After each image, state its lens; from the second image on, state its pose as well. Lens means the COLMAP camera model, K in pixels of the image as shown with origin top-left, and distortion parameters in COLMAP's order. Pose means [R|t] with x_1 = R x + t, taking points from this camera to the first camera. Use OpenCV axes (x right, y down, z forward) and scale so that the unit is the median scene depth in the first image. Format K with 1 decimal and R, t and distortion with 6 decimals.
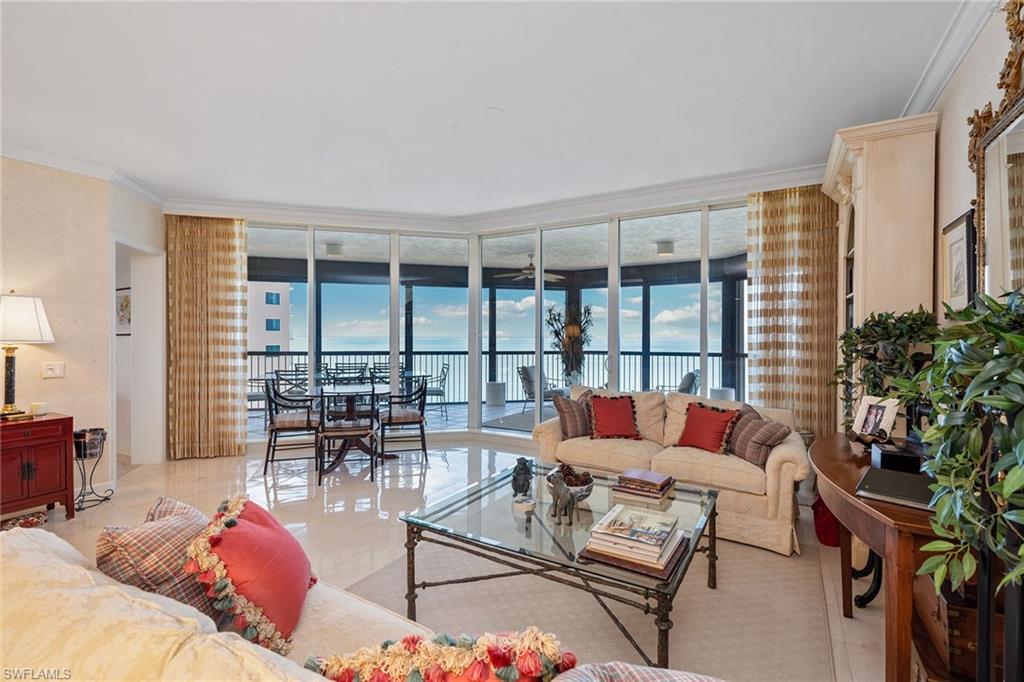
lens RADIAL K [[461.4, 0, 515.5], [0, 461.4, 338.4], [0, 0, 1]] dist [0.004255, 0.000257]
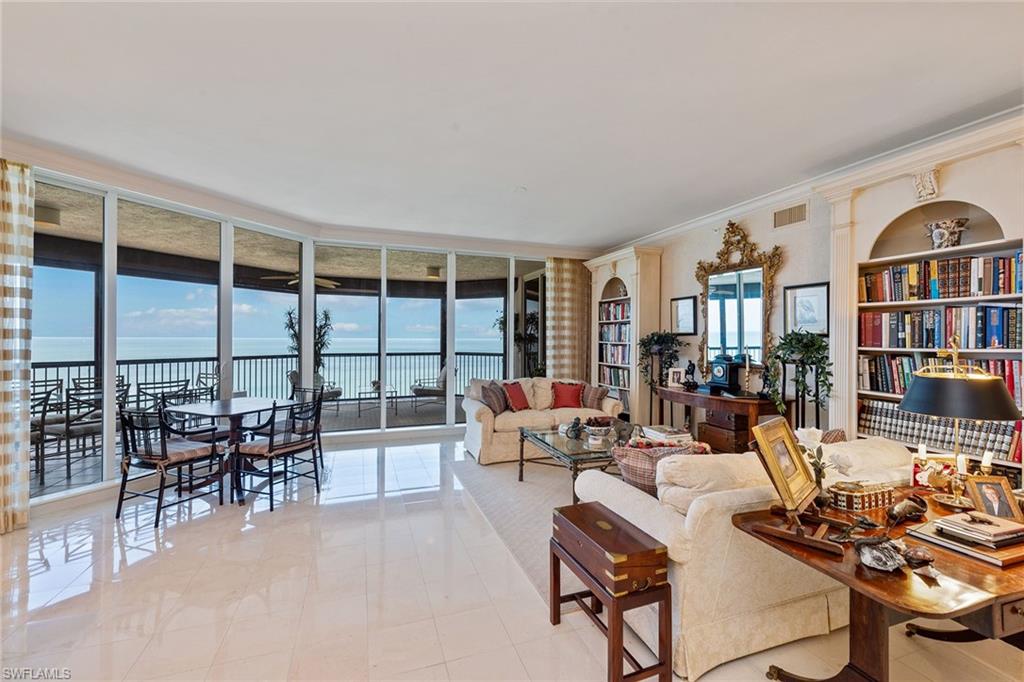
lens RADIAL K [[414.7, 0, 513.1], [0, 414.7, 340.6], [0, 0, 1]] dist [-0.003024, -0.000373]
pose [[0.640436, -0.005005, 0.767995, -0.455478], [0.002637, 0.999987, 0.004318, -0.008779], [-0.768007, -0.000740, 0.640441, 0.081235]]
